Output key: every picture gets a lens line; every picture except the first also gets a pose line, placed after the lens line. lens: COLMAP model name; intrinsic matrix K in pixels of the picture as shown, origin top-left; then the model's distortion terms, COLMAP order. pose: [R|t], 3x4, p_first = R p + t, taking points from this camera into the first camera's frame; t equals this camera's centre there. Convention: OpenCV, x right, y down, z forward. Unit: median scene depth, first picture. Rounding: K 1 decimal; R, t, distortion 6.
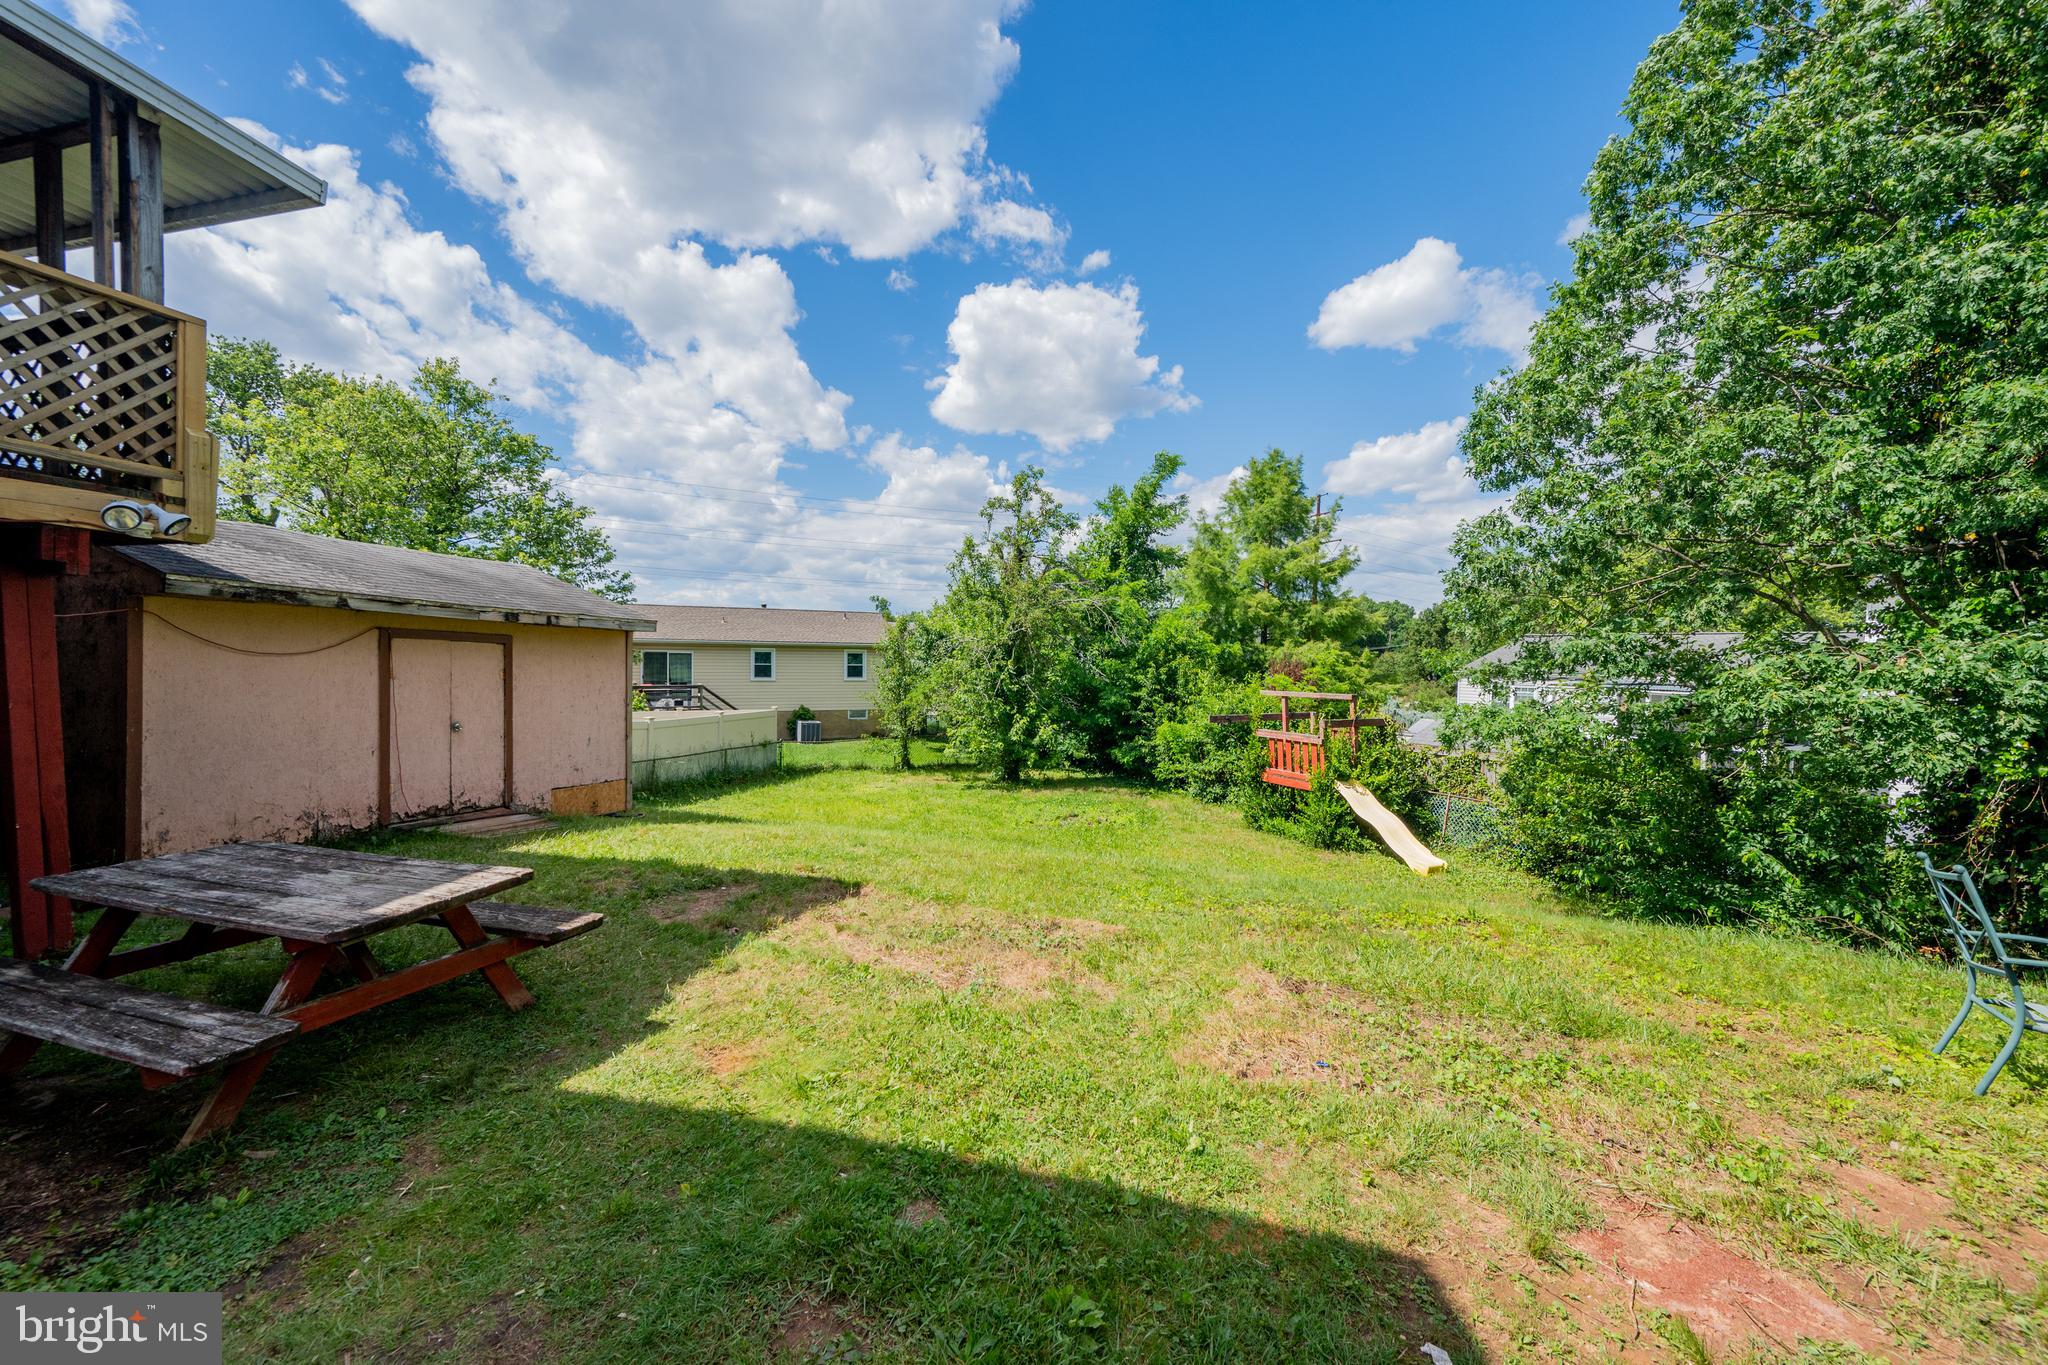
lens RADIAL K [[890.5, 0, 1024.0], [0, 890.5, 682.5], [0, 0, 1]] dist [0.000793, -0.000238]
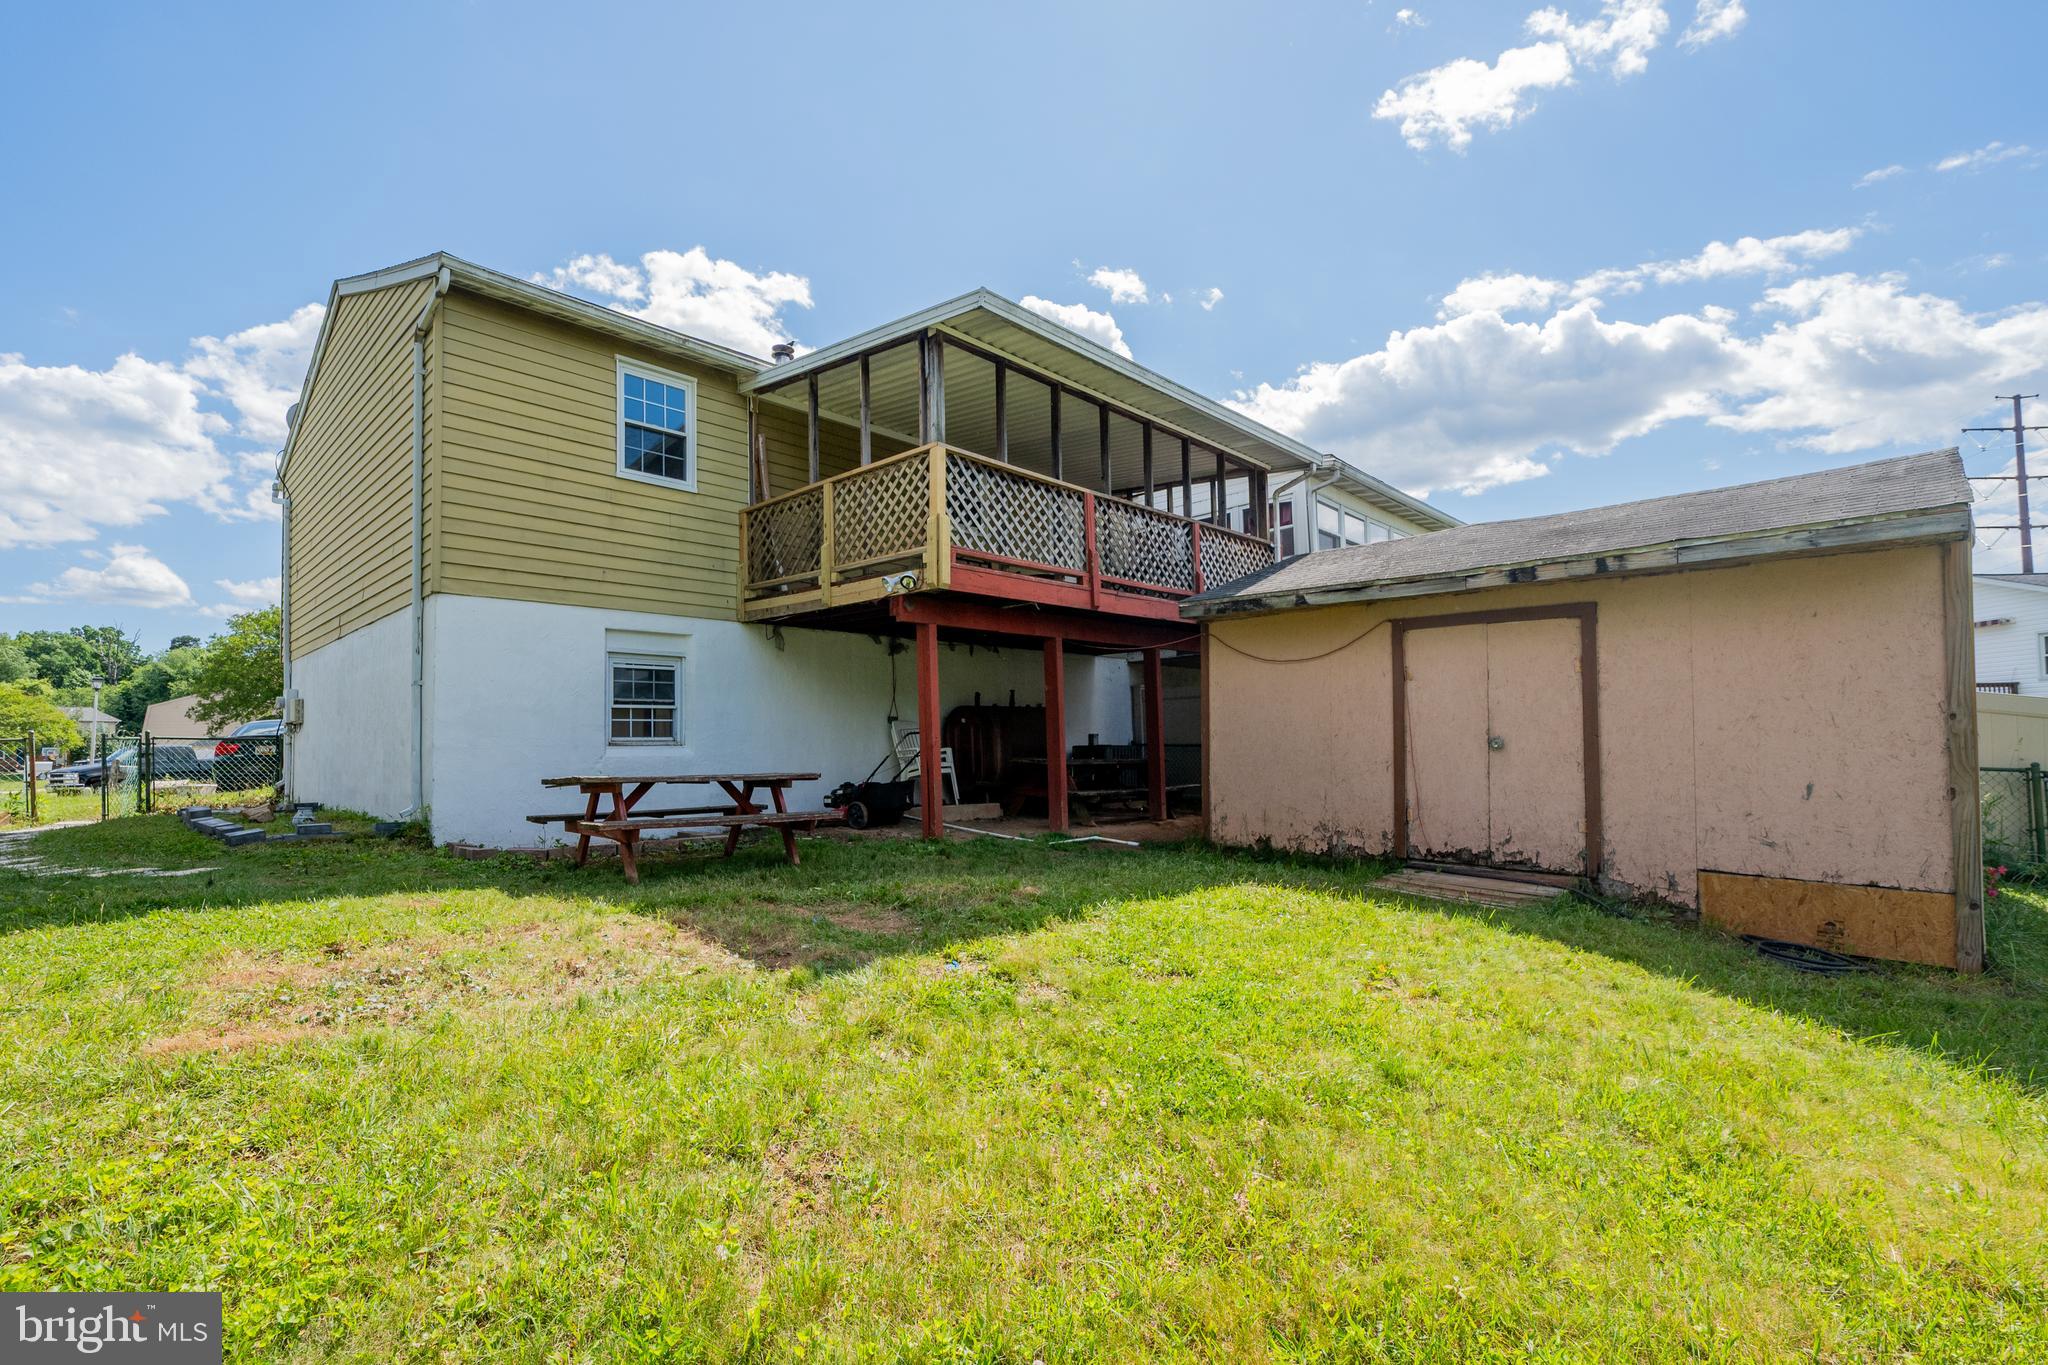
lens RADIAL K [[890.5, 0, 1024.0], [0, 890.5, 682.5], [0, 0, 1]] dist [0.000793, -0.000238]
pose [[-0.479366, -0.062370, -0.875396, 0.178081], [-0.012630, 0.997858, -0.064179, 0.056369], [0.877524, -0.019709, -0.479127, 1.102934]]
